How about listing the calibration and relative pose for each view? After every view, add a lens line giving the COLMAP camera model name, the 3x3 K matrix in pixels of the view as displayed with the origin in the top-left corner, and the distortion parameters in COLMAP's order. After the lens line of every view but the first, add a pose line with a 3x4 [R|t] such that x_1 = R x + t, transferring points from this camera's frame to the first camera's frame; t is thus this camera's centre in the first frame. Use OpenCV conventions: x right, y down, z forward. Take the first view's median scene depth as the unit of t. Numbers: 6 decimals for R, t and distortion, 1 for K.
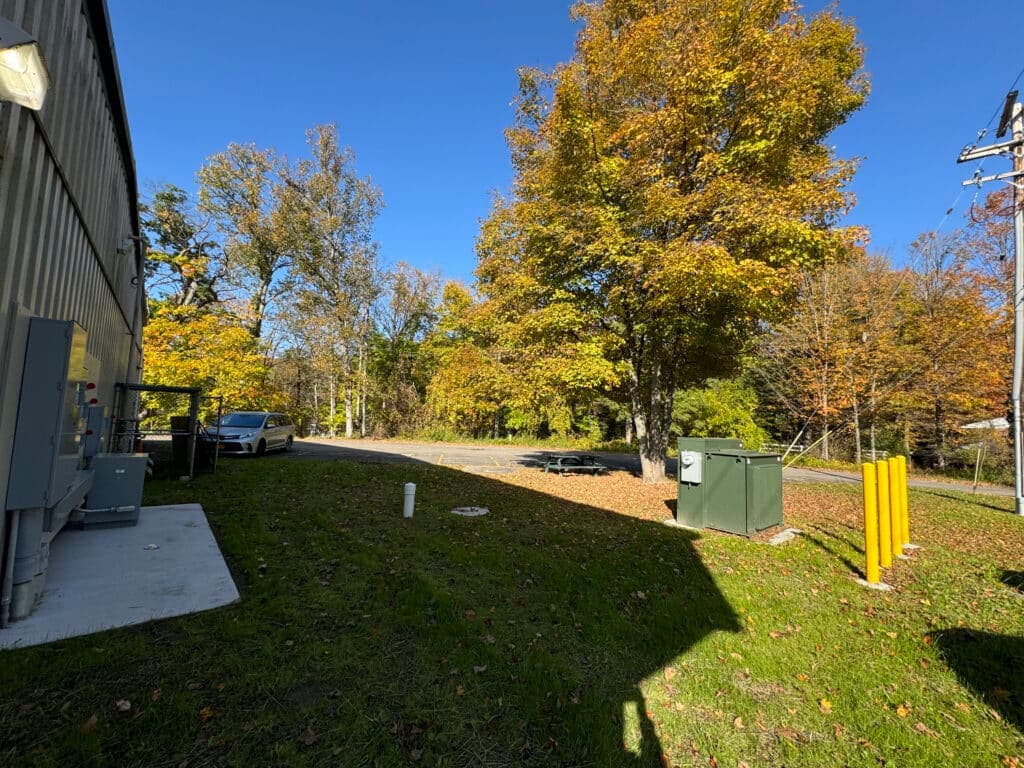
lens RADIAL K [[406.3, 0, 512.0], [0, 406.3, 384.0], [0, 0, 1]] dist [-0.002272, -0.000154]
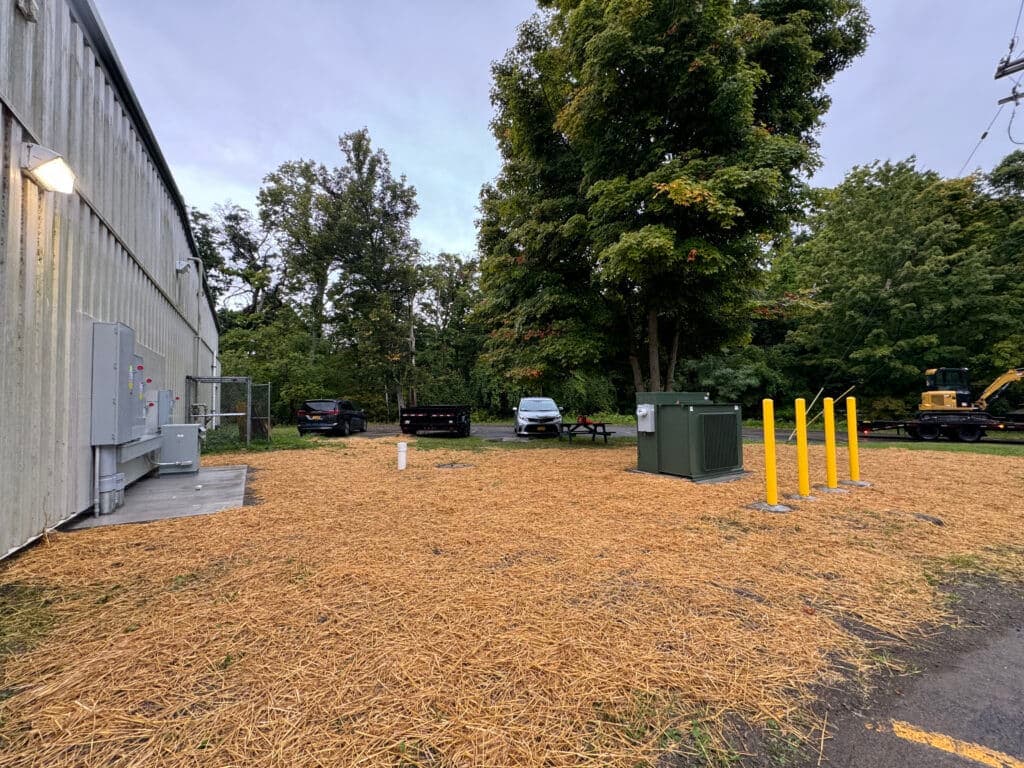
lens RADIAL K [[406.3, 0, 512.0], [0, 406.3, 384.0], [0, 0, 1]] dist [-0.002272, -0.000154]
pose [[0.987772, -0.057926, -0.144745, 0.252960], [0.063577, 0.997373, 0.034722, 0.051821], [0.142354, -0.043500, 0.988860, -0.130787]]
